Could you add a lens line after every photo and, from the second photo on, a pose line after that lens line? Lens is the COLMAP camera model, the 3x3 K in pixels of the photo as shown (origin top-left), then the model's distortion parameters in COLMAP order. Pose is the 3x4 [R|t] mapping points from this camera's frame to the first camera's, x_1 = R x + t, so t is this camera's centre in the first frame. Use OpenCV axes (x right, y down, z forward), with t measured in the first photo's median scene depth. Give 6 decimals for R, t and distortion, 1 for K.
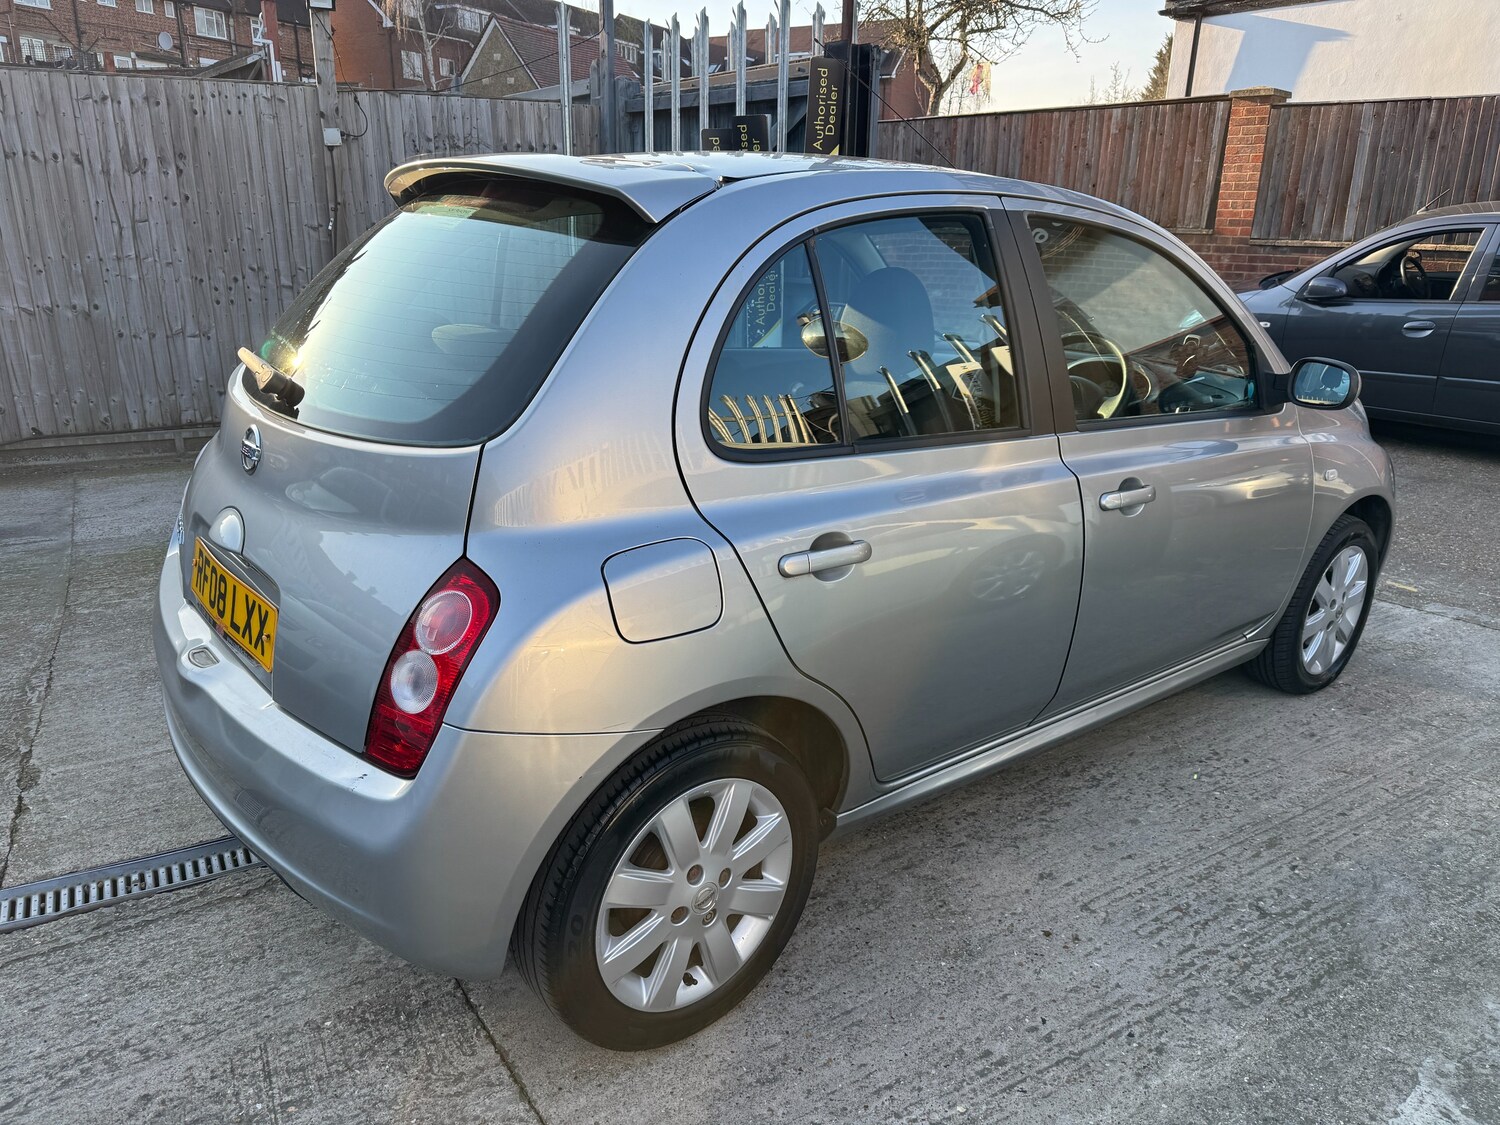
lens RADIAL K [[1064.7, 0, 754.2], [0, 1064.7, 560.5], [0, 0, 1]] dist [0.004683, -0.008893]
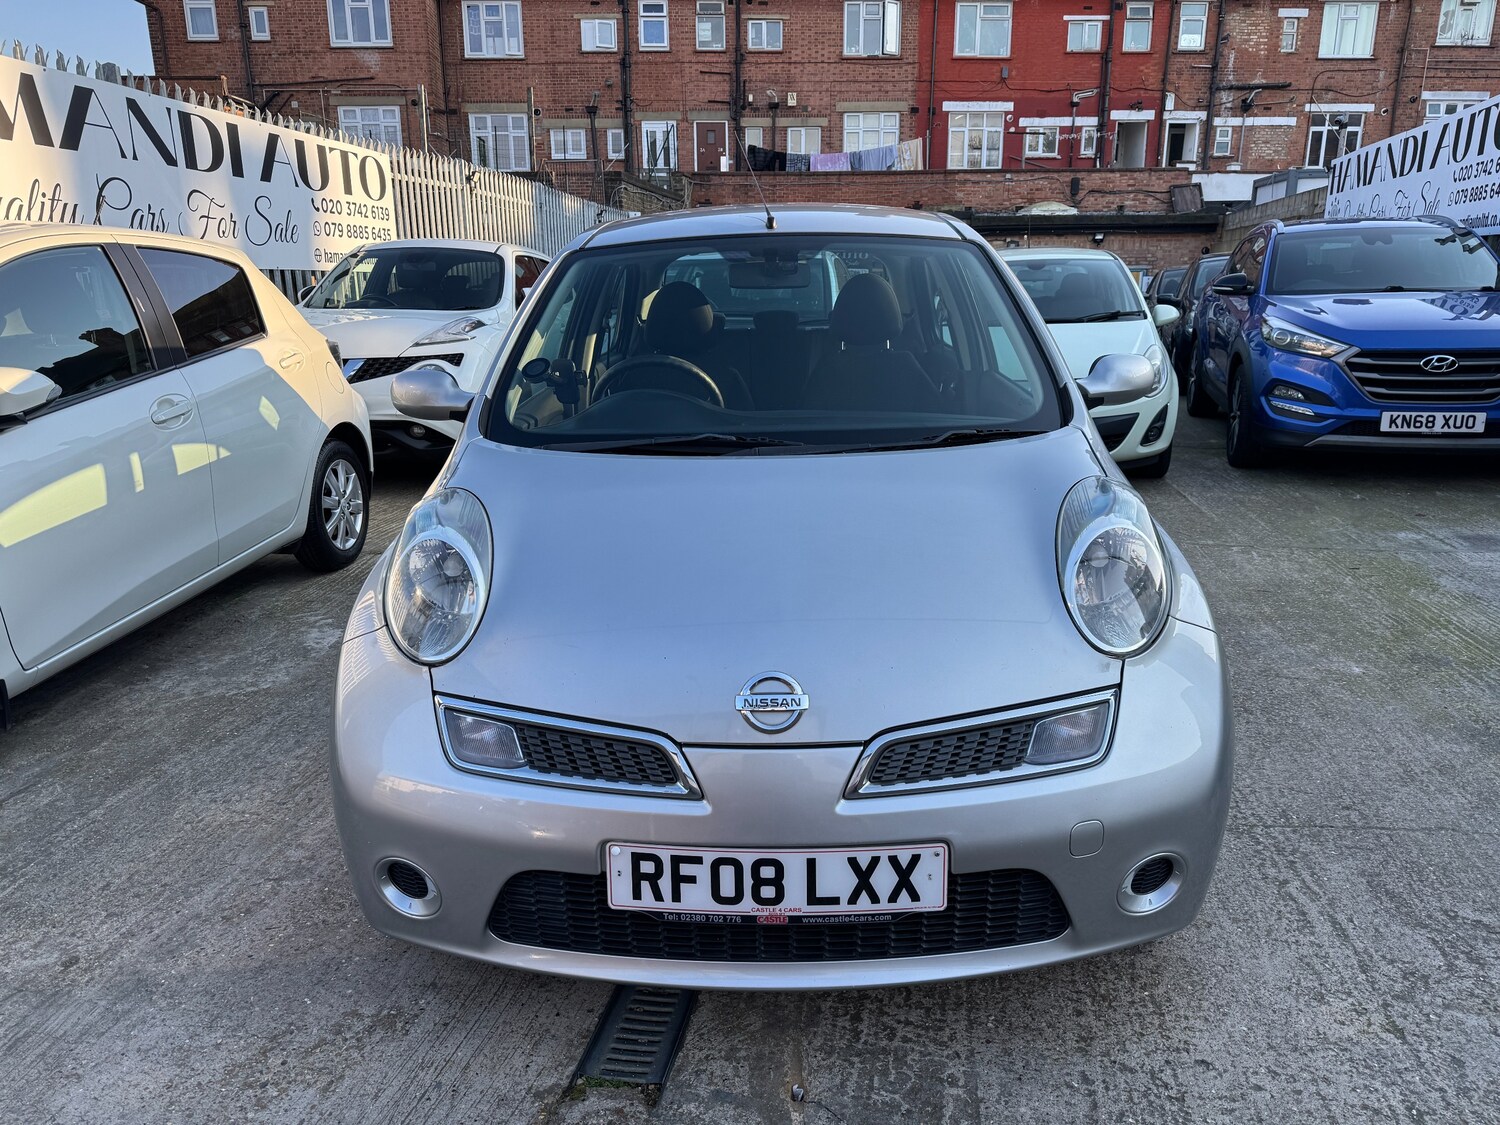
lens RADIAL K [[1061.7, 0, 751.0], [0, 1061.7, 565.4], [0, 0, 1]] dist [0.006248, -0.011420]
pose [[-0.657223, 0.185960, -0.730395, 0.533318], [-0.233624, 0.871089, 0.432000, -0.258351], [0.716574, 0.454558, -0.529055, 0.890477]]
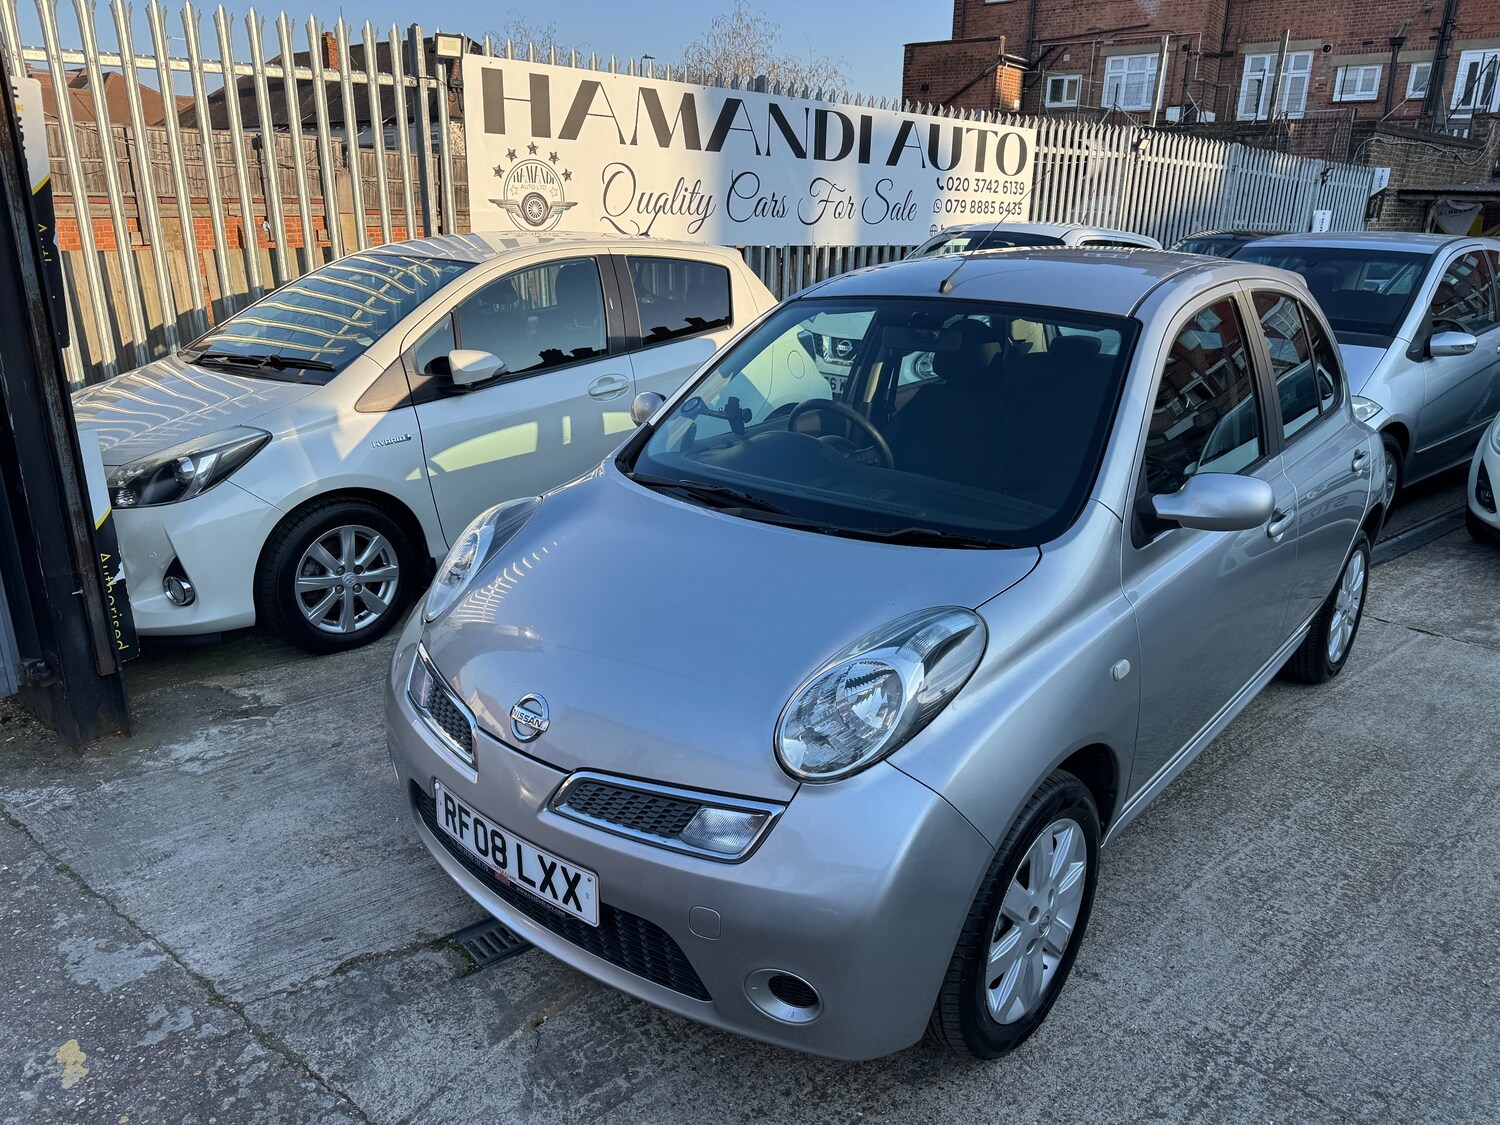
lens RADIAL K [[1062.6, 0, 749.1], [0, 1062.6, 565.1], [0, 0, 1]] dist [0.008394, -0.014347]
pose [[-0.986213, 0.018624, -0.164430, 0.305380], [-0.081794, 0.808918, 0.582204, -0.368591], [0.143853, 0.587627, -0.796242, 1.035155]]
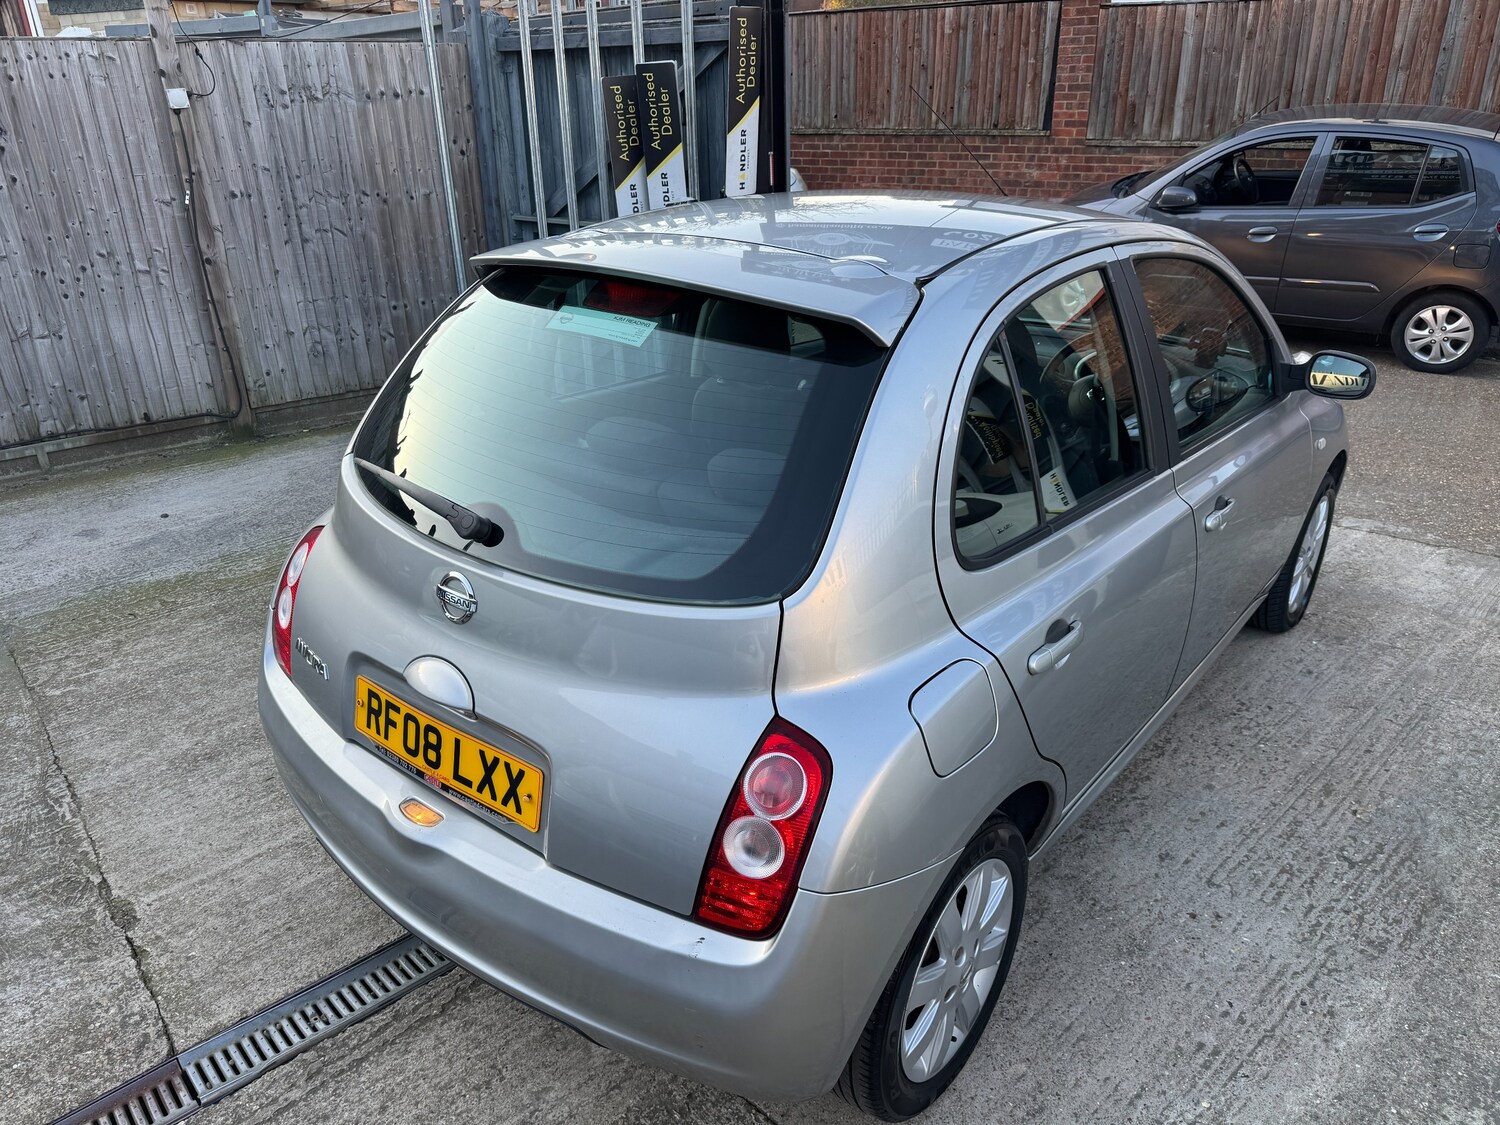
lens RADIAL K [[1068.9, 0, 751.5], [0, 1068.9, 565.5], [0, 0, 1]] dist [-0.001613, -0.004371]
pose [[0.978586, -0.113223, 0.171900, -0.132754], [0.093983, 0.988765, 0.116236, -0.075849], [-0.183129, -0.097592, 0.978233, 0.007591]]
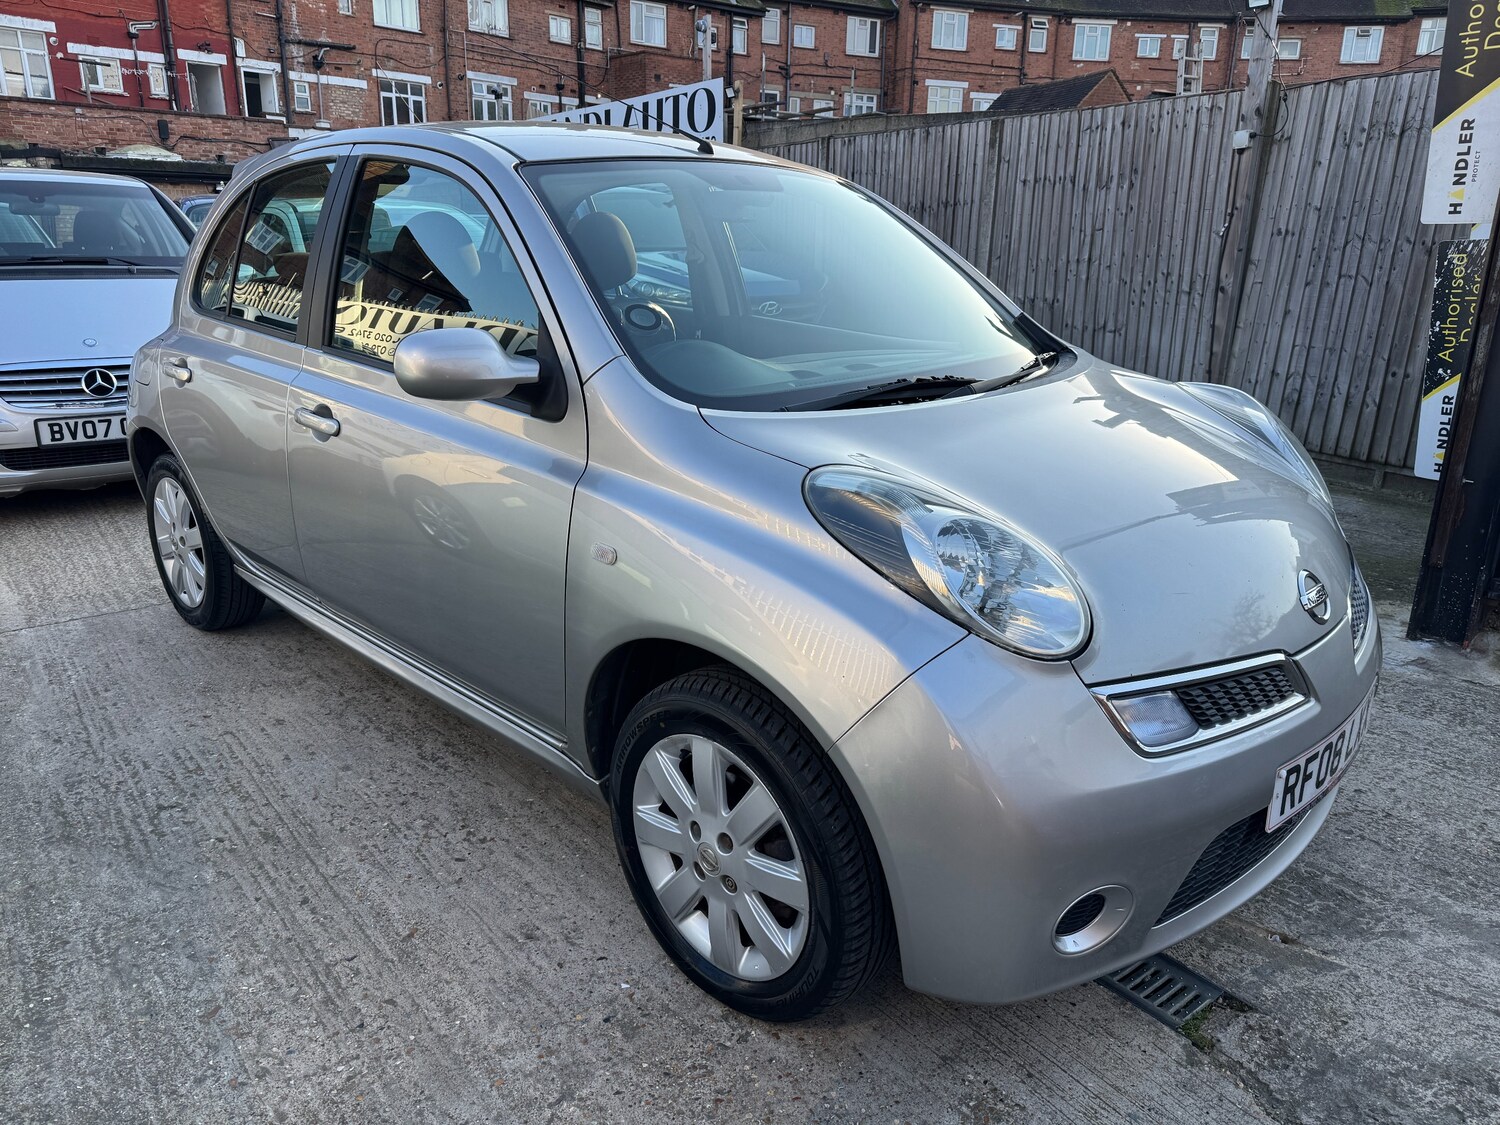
lens RADIAL K [[1060.0, 0, 745.0], [0, 1060.0, 562.3], [0, 0, 1]] dist [0.011480, -0.016785]
pose [[0.108905, 0.274200, -0.955486, 0.610590], [-0.315101, 0.921156, 0.228434, -0.129182], [0.942789, 0.276197, 0.186719, 0.529092]]
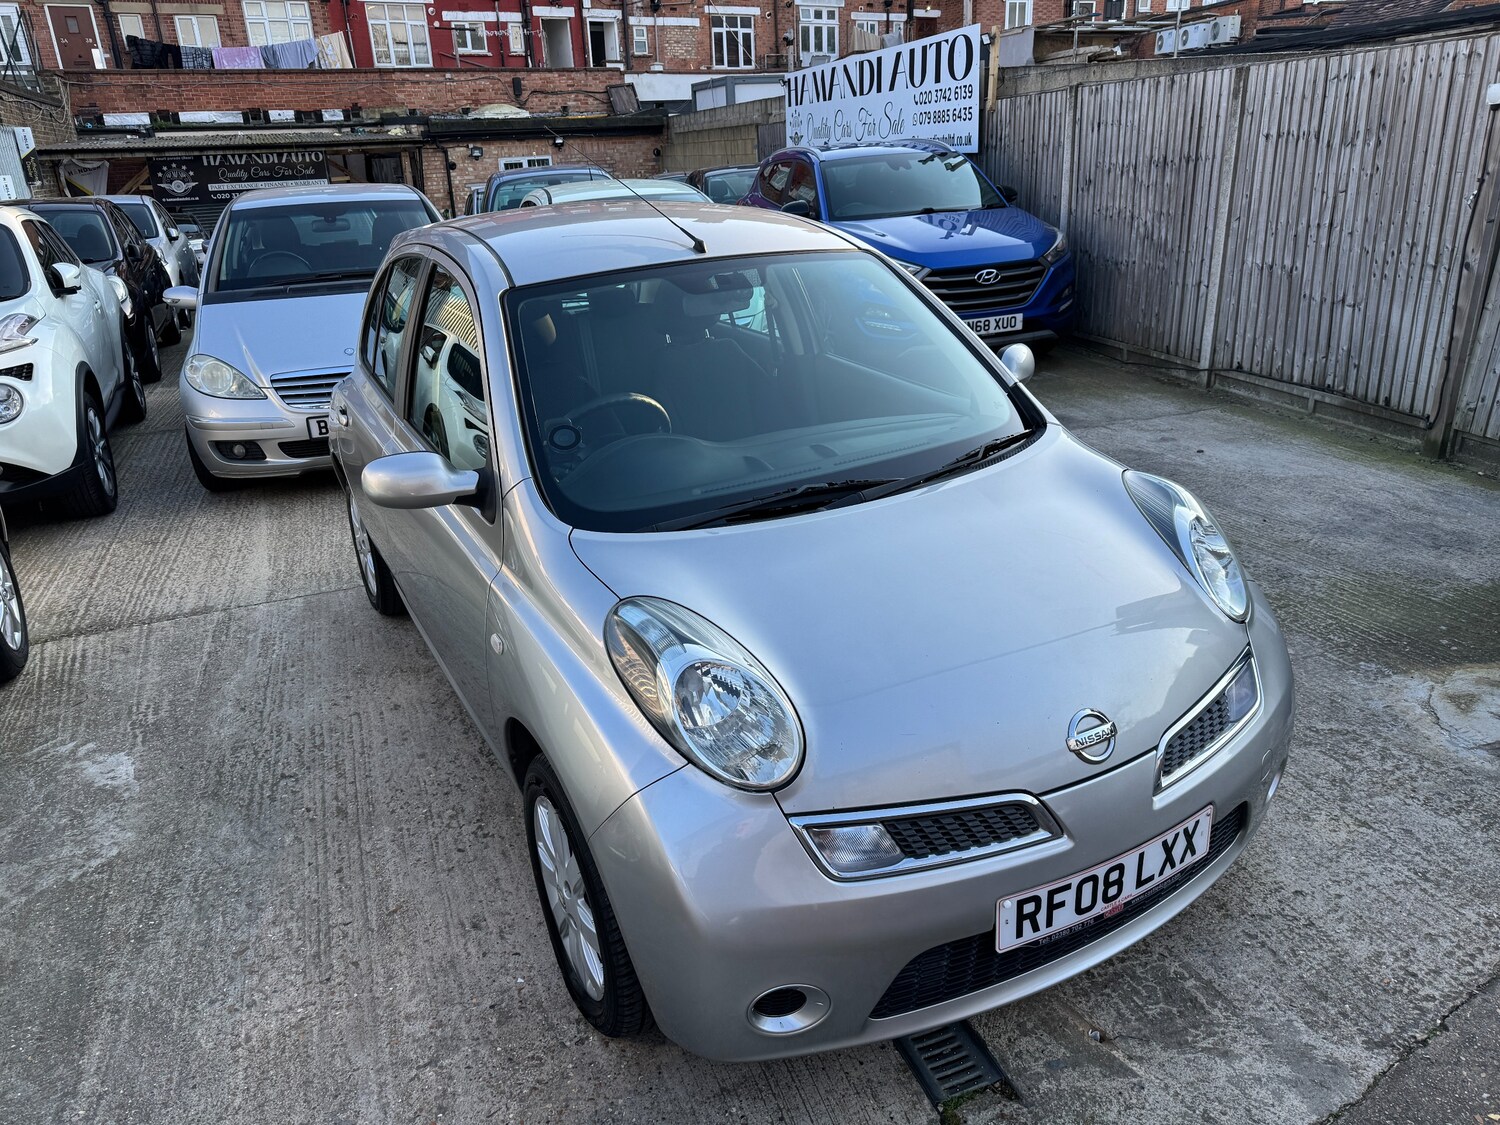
lens RADIAL K [[1061.4, 0, 761.1], [0, 1061.4, 557.8], [0, 0, 1]] dist [0.007951, -0.012248]
pose [[-0.185228, 0.342225, -0.921180, 0.637677], [-0.263095, 0.885911, 0.382024, -0.253904], [0.946822, 0.313120, -0.074058, 0.662586]]
